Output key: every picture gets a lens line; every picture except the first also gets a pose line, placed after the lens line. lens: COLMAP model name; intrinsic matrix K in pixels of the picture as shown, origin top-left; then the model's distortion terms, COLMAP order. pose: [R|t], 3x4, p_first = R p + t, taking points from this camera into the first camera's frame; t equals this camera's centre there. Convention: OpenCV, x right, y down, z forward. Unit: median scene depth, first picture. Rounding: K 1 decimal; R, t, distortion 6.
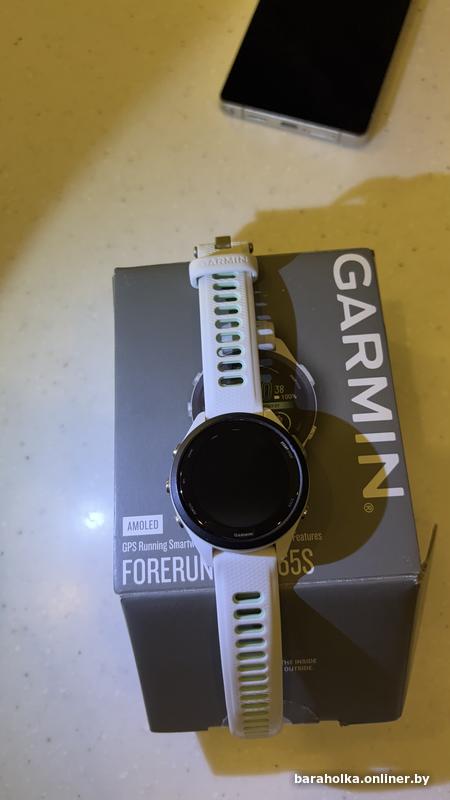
lens RADIAL K [[612.2, 0, 222.8], [0, 612.2, 394.4], [0, 0, 1]] dist [-0.023999, 0.009923]
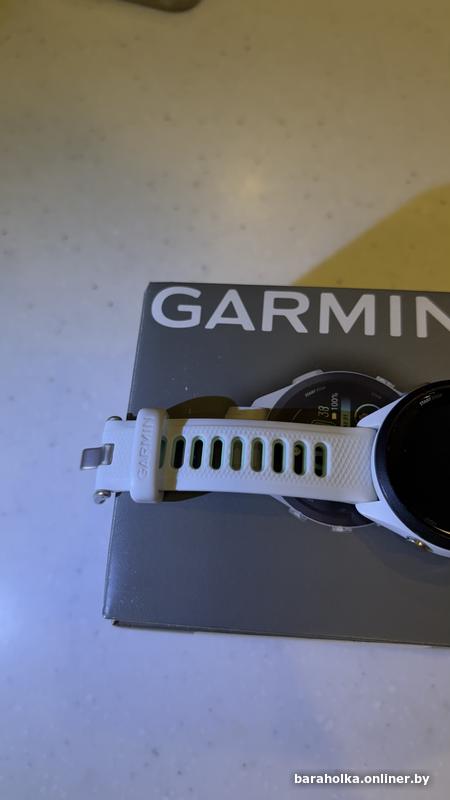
lens RADIAL K [[612.2, 0, 222.4], [0, 612.2, 395.5], [0, 0, 1]] dist [-0.023999, 0.009923]
pose [[0.148206, -0.893552, 0.423792, -0.244151], [0.957176, 0.237367, 0.165742, -0.271753], [-0.248694, 0.381079, 0.890466, 0.339475]]
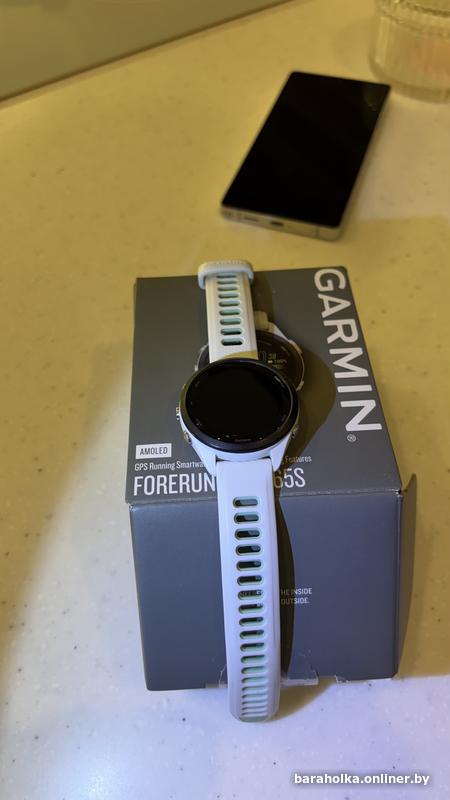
lens RADIAL K [[612.2, 0, 221.8], [0, 612.2, 404.4], [0, 0, 1]] dist [-0.023999, 0.009923]
pose [[0.999767, 0.016997, 0.013313, -0.020316], [-0.012084, 0.951522, -0.307343, 0.457561], [-0.017892, 0.307111, 0.951506, -0.102202]]
